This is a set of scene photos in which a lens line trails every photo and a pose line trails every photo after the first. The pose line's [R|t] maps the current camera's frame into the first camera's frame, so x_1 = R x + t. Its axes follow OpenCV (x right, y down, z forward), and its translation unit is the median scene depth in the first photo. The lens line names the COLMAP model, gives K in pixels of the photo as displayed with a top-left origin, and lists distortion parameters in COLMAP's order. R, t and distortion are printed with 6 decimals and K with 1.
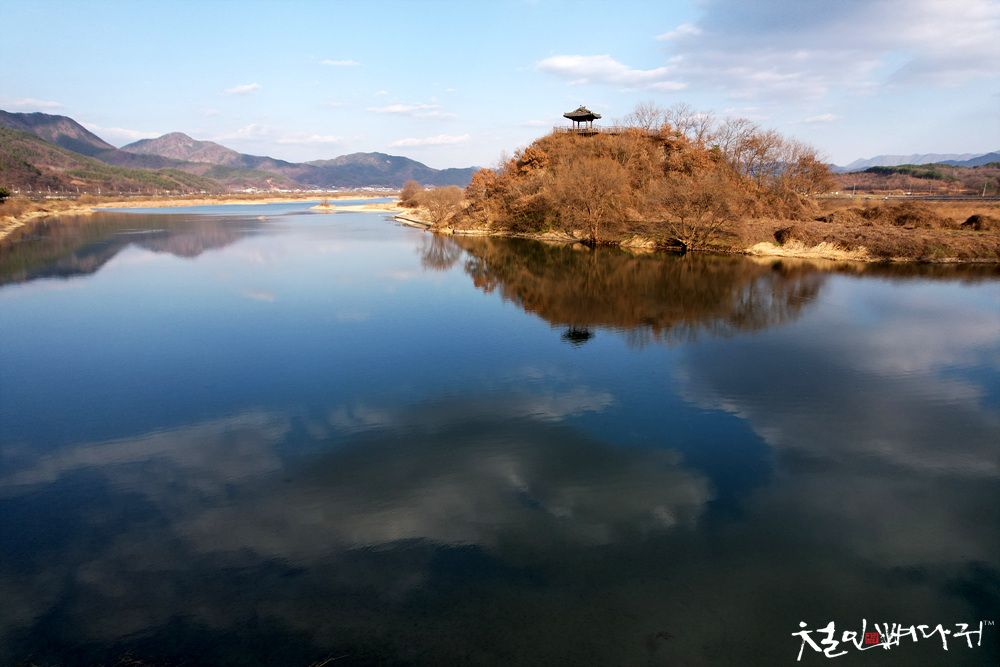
lens RADIAL K [[626.7, 0, 500.0], [0, 626.7, 333.5], [0, 0, 1]] dist [-0.075100, 0.064723]
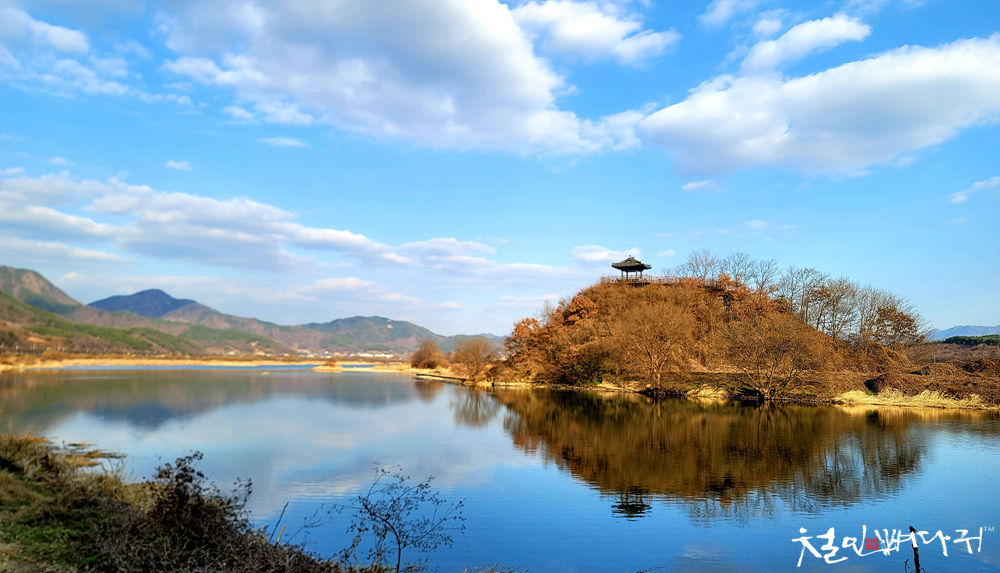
lens RADIAL K [[719.7, 0, 490.9], [0, 719.7, 326.2], [0, 0, 1]] dist [0.045846, -0.000964]
pose [[0.999395, 0.017063, -0.030315, -0.048452], [-0.024603, 0.962774, -0.269184, 0.040520], [0.024593, 0.269767, 0.962611, -0.040513]]
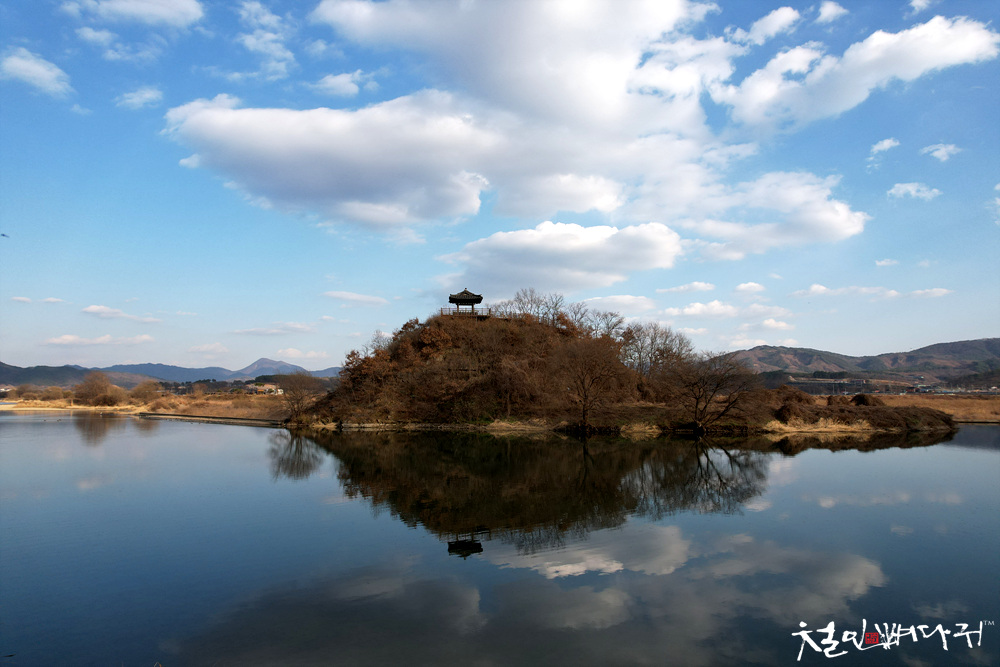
lens RADIAL K [[626.7, 0, 500.0], [0, 626.7, 333.5], [0, 0, 1]] dist [-0.075100, 0.064723]
pose [[0.838233, 0.058449, 0.542170, -0.341069], [0.116781, 0.951932, -0.283175, -0.031103], [-0.532660, 0.300682, 0.791115, 0.255469]]
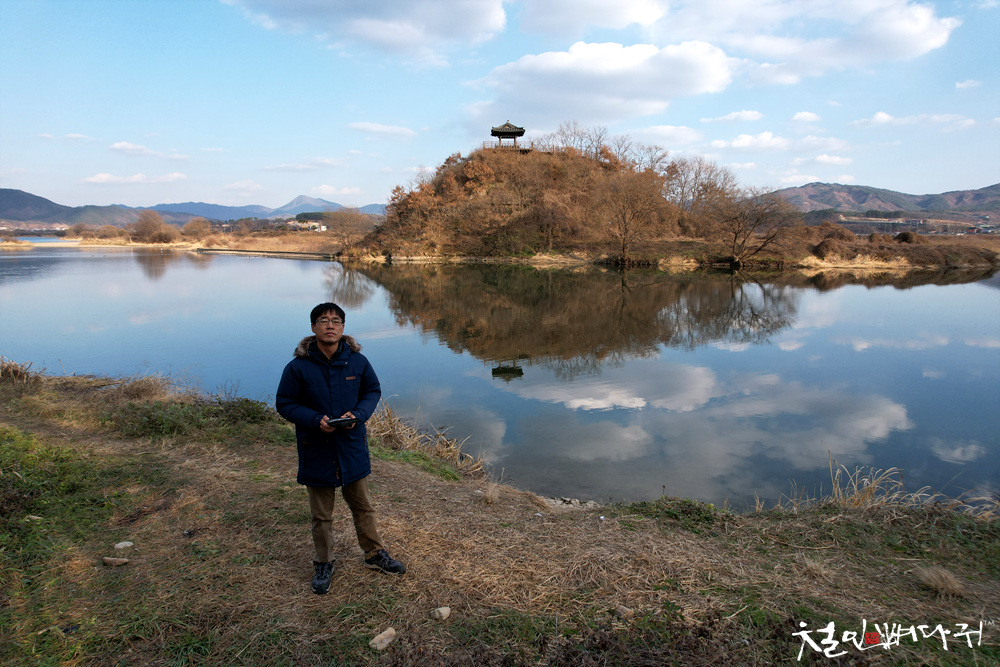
lens RADIAL K [[626.7, 0, 500.0], [0, 626.7, 333.5], [0, 0, 1]] dist [-0.075100, 0.064723]
pose [[0.869954, -0.072272, 0.487808, -0.361365], [0.103038, 0.994008, -0.036487, -0.022106], [-0.482248, 0.082005, 0.872188, 0.233962]]
